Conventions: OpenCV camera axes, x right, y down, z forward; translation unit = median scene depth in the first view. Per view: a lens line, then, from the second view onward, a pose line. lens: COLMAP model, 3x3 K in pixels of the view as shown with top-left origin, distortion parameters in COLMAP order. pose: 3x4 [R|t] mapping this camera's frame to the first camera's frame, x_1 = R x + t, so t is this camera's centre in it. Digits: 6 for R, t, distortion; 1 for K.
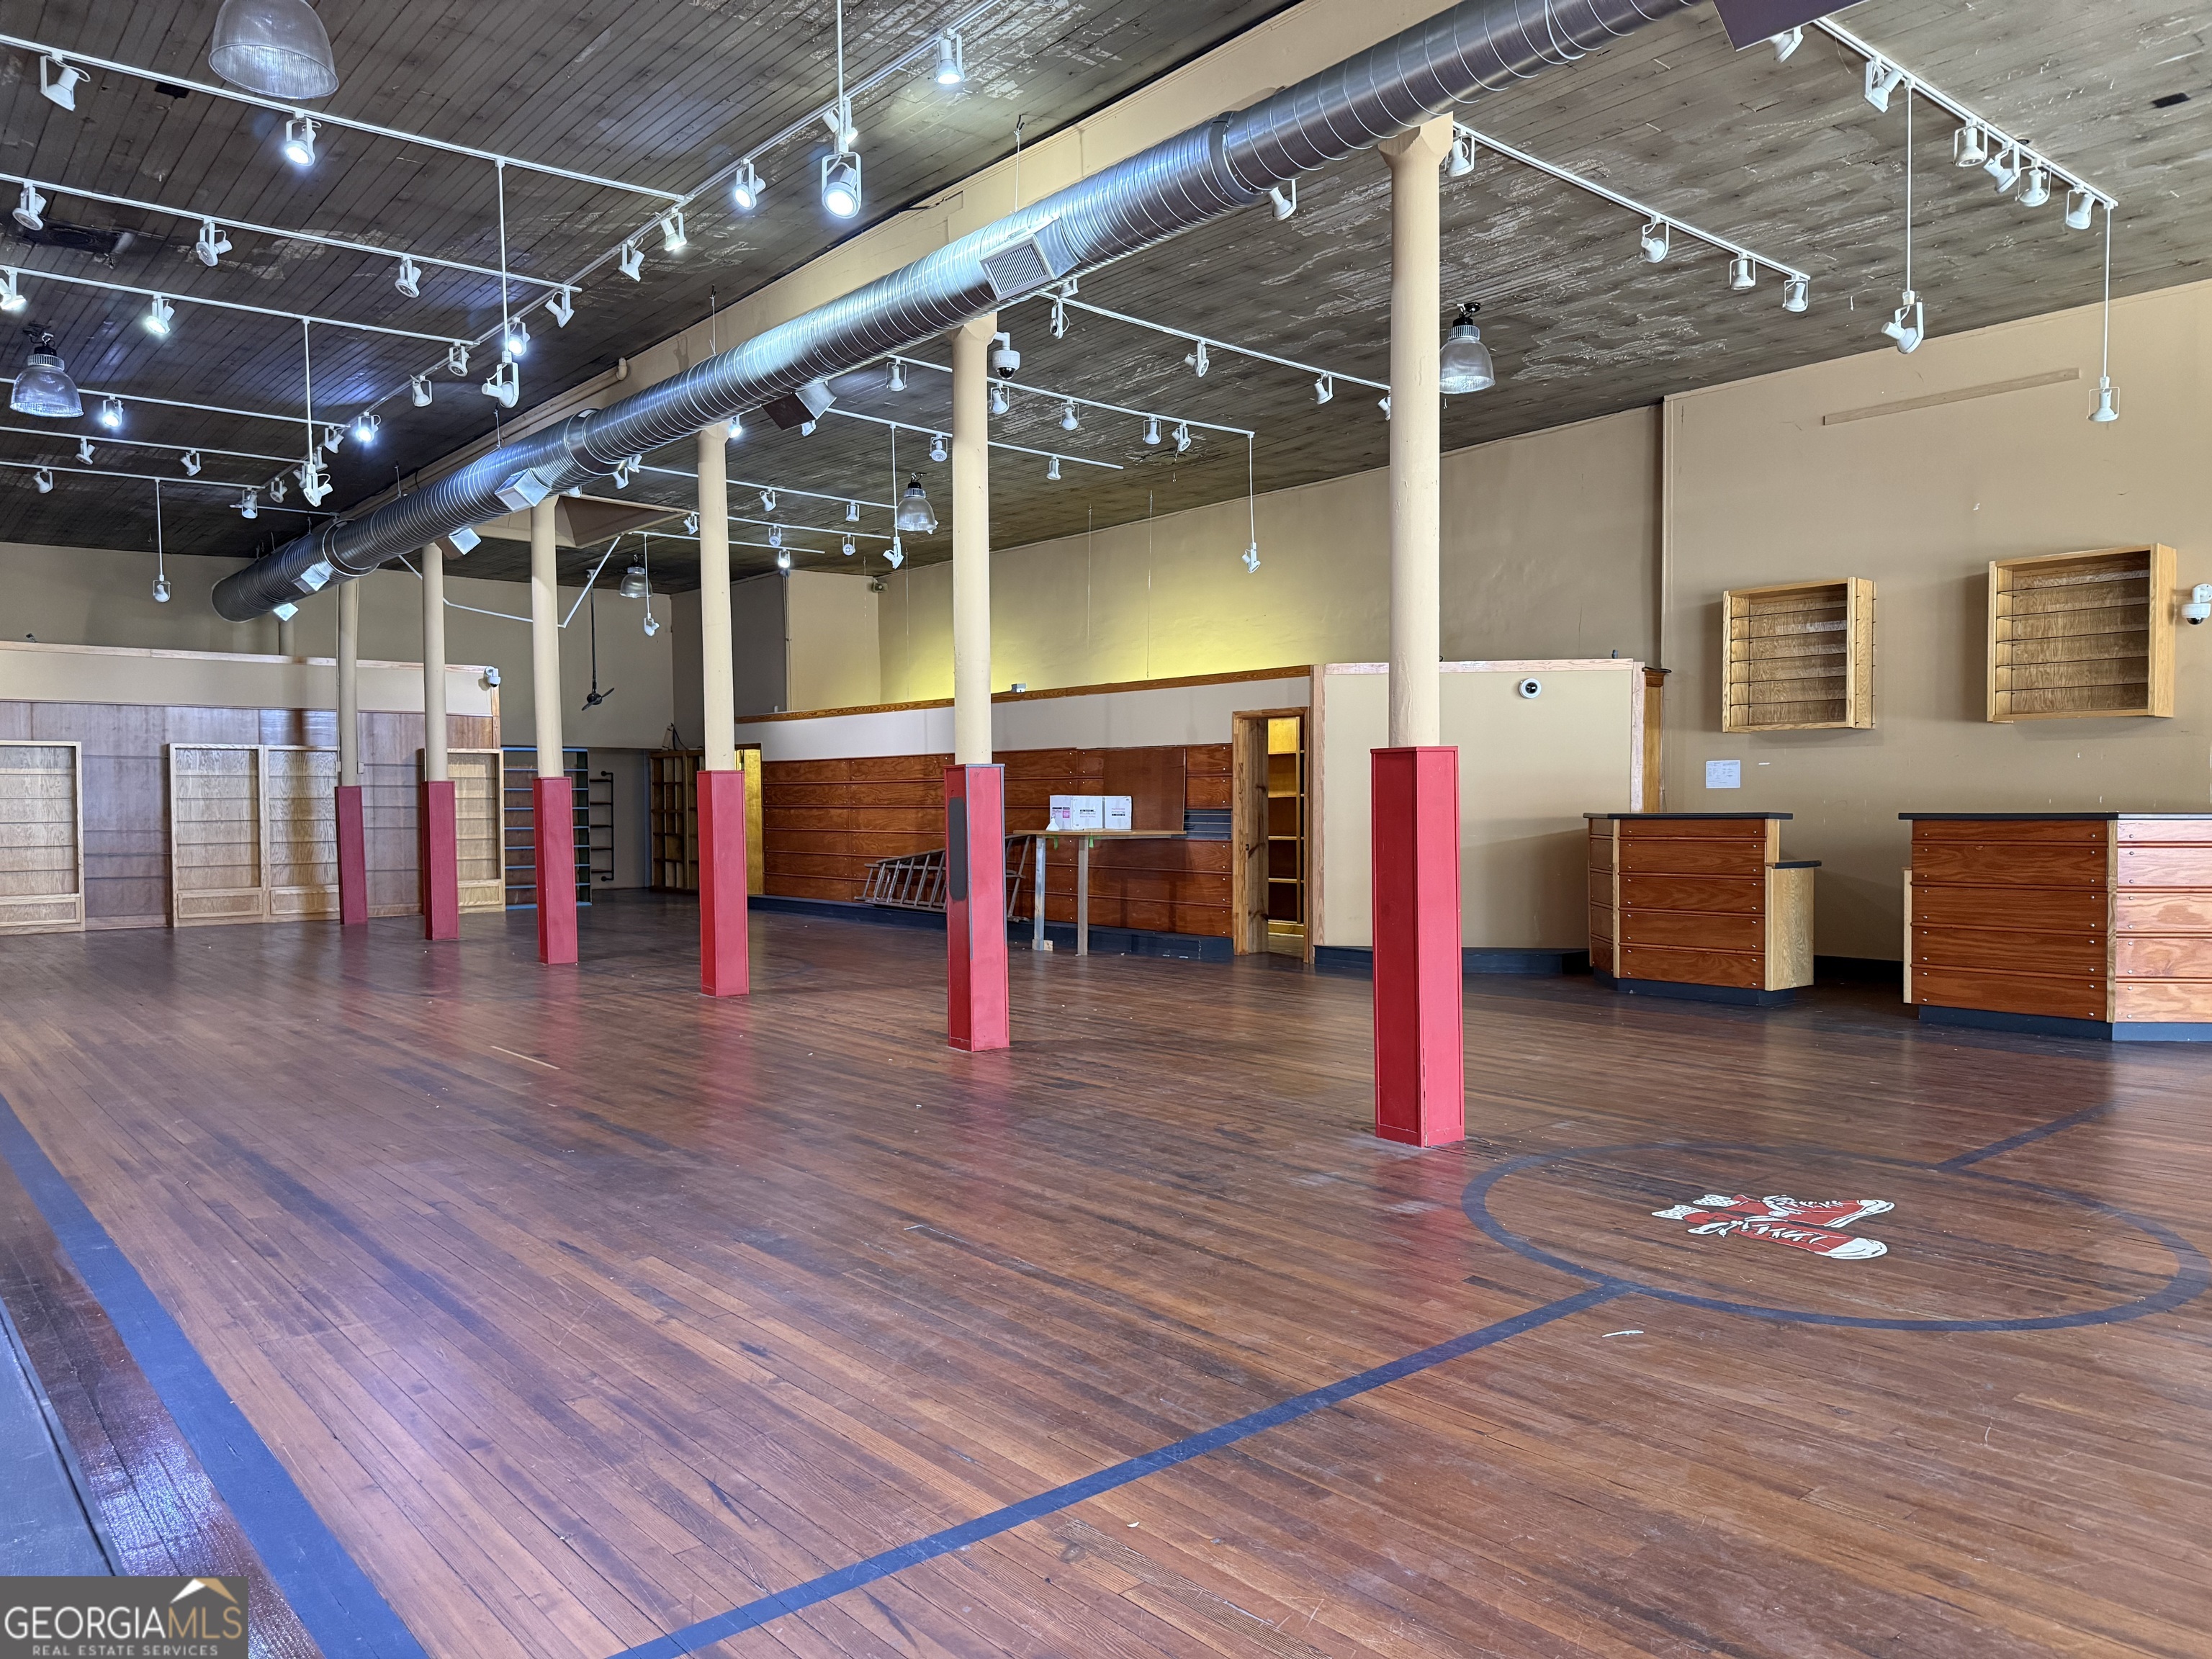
lens RADIAL K [[1561.1, 0, 1105.9], [0, 1561.1, 837.4], [0, 0, 1]] dist [0.019430, -0.028025]
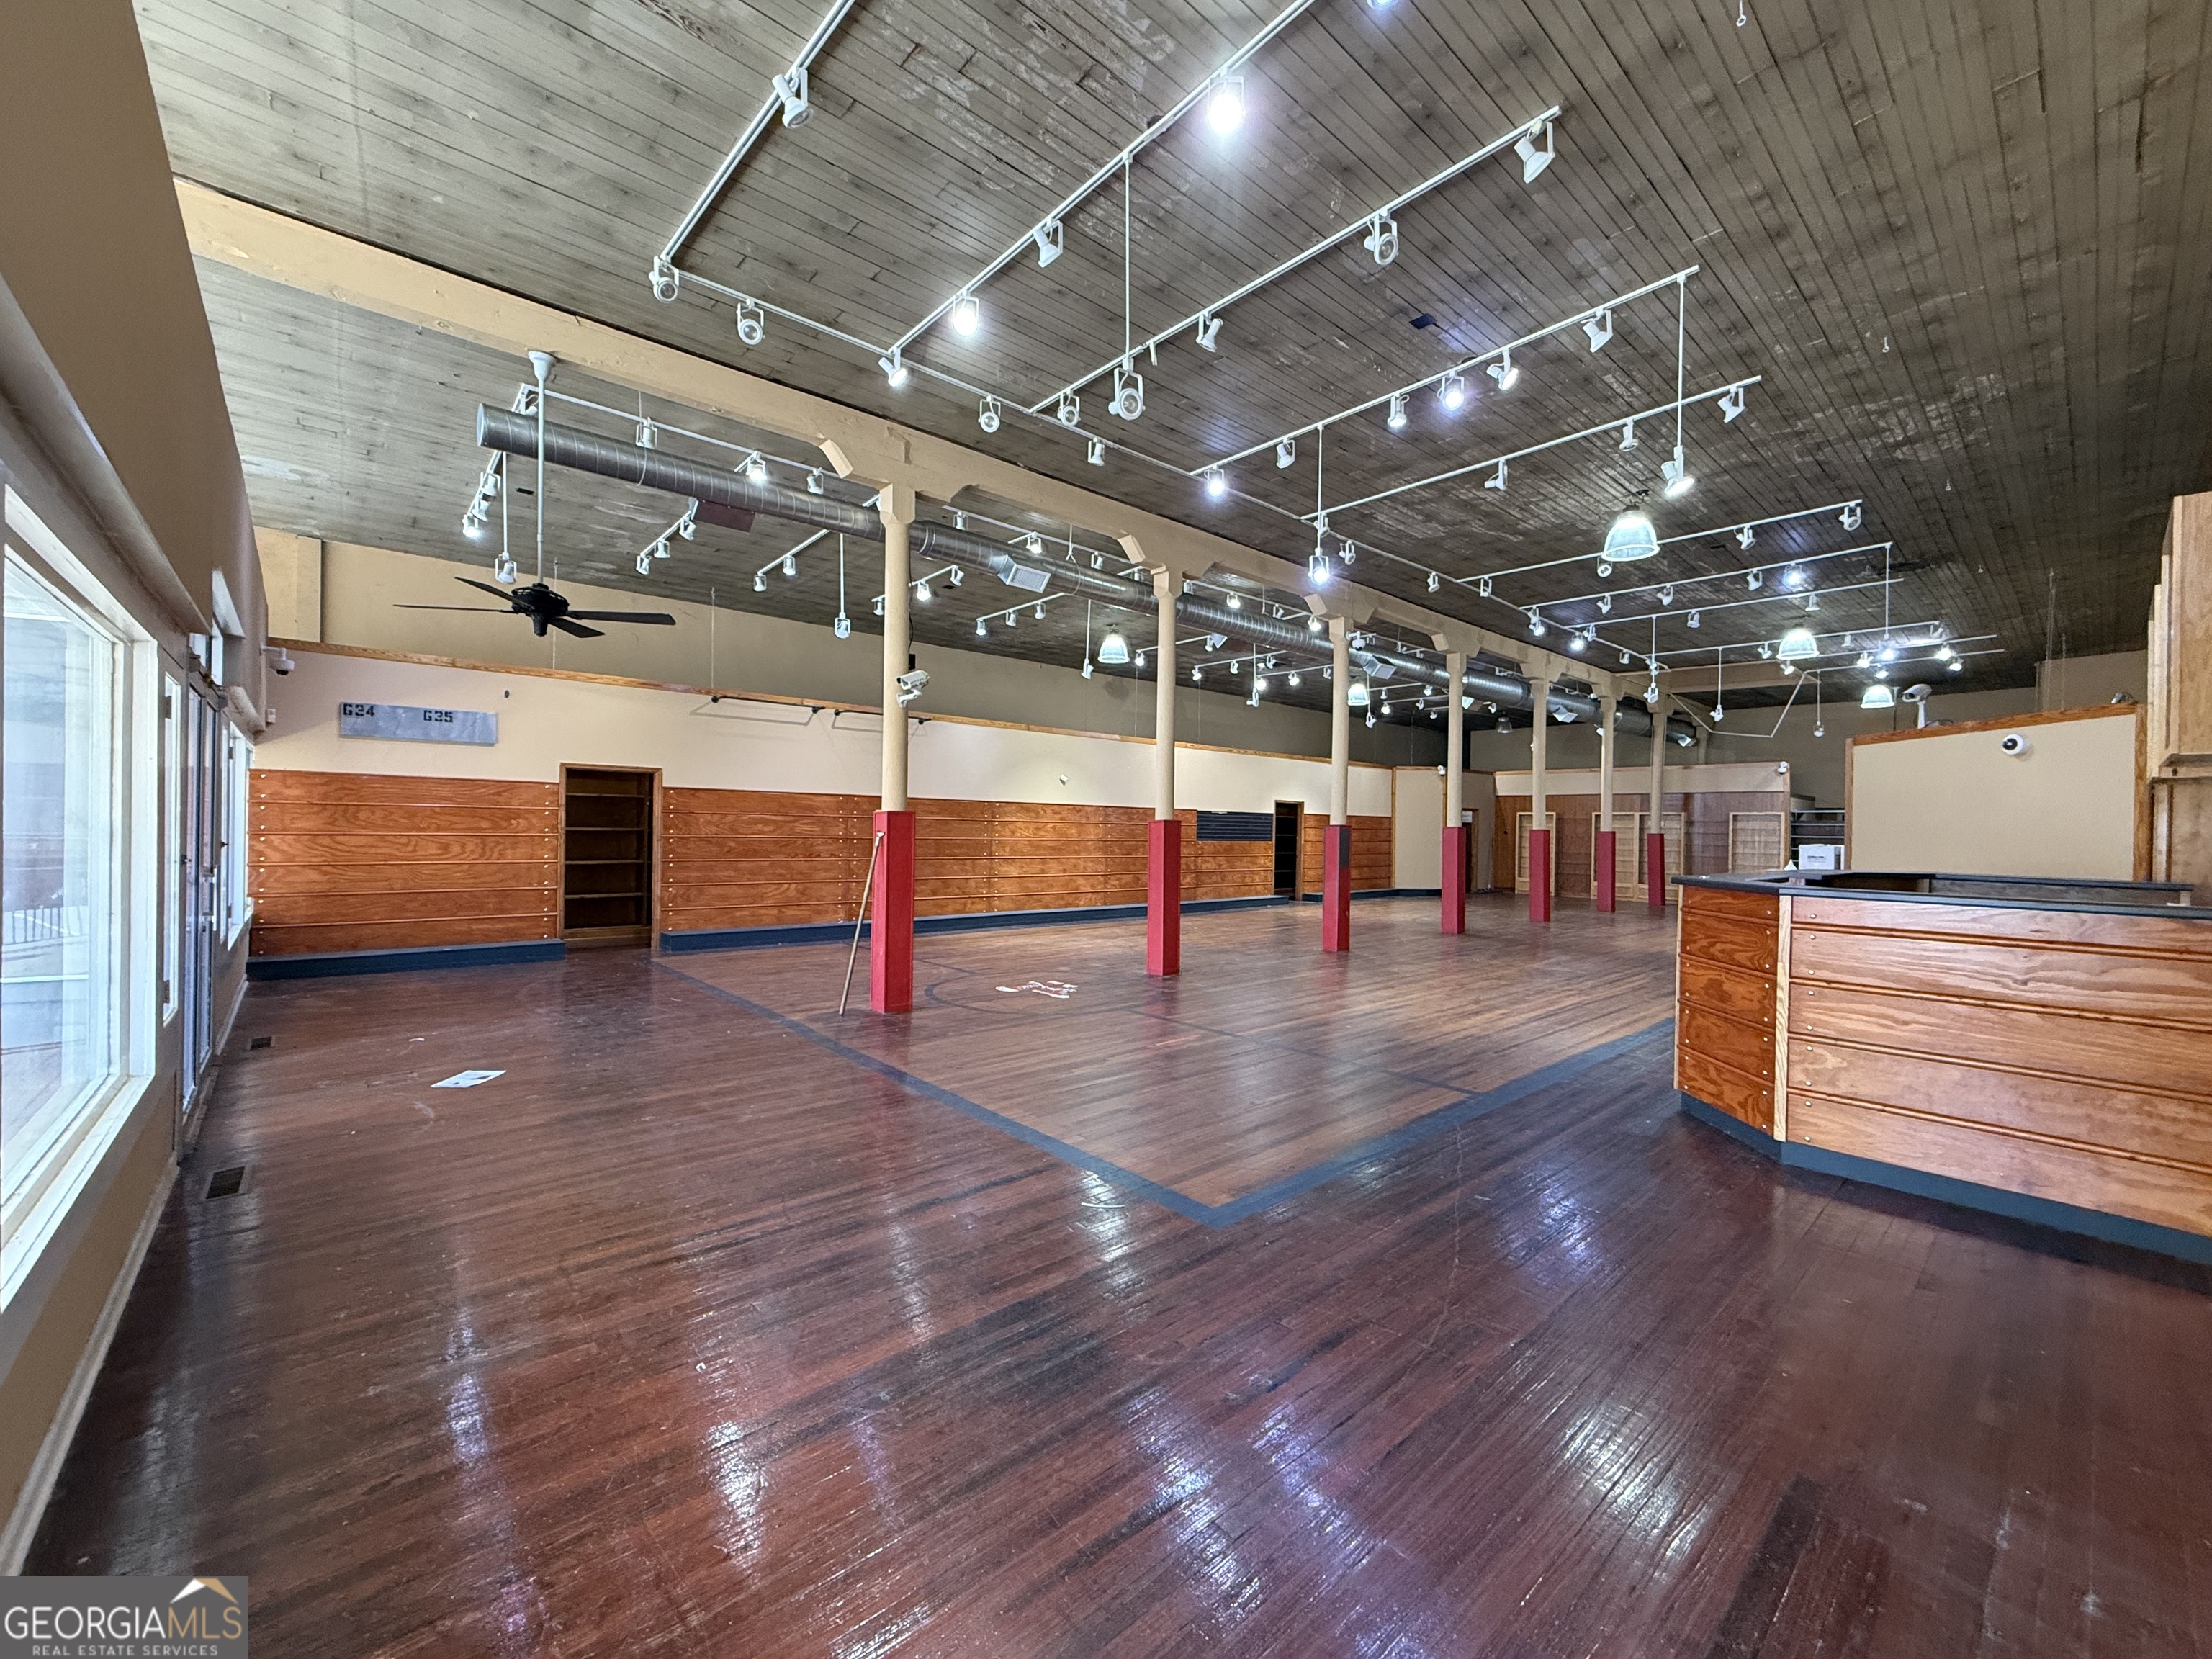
lens RADIAL K [[890.4, 0, 1104.0], [0, 890.4, 829.4], [0, 0, 1]] dist [-0.001801, -0.000106]
pose [[0.016251, 0.006912, -0.999844, 1.197153], [-0.039952, 0.999182, 0.006258, -0.035259], [0.999069, 0.039845, 0.016513, 0.624026]]
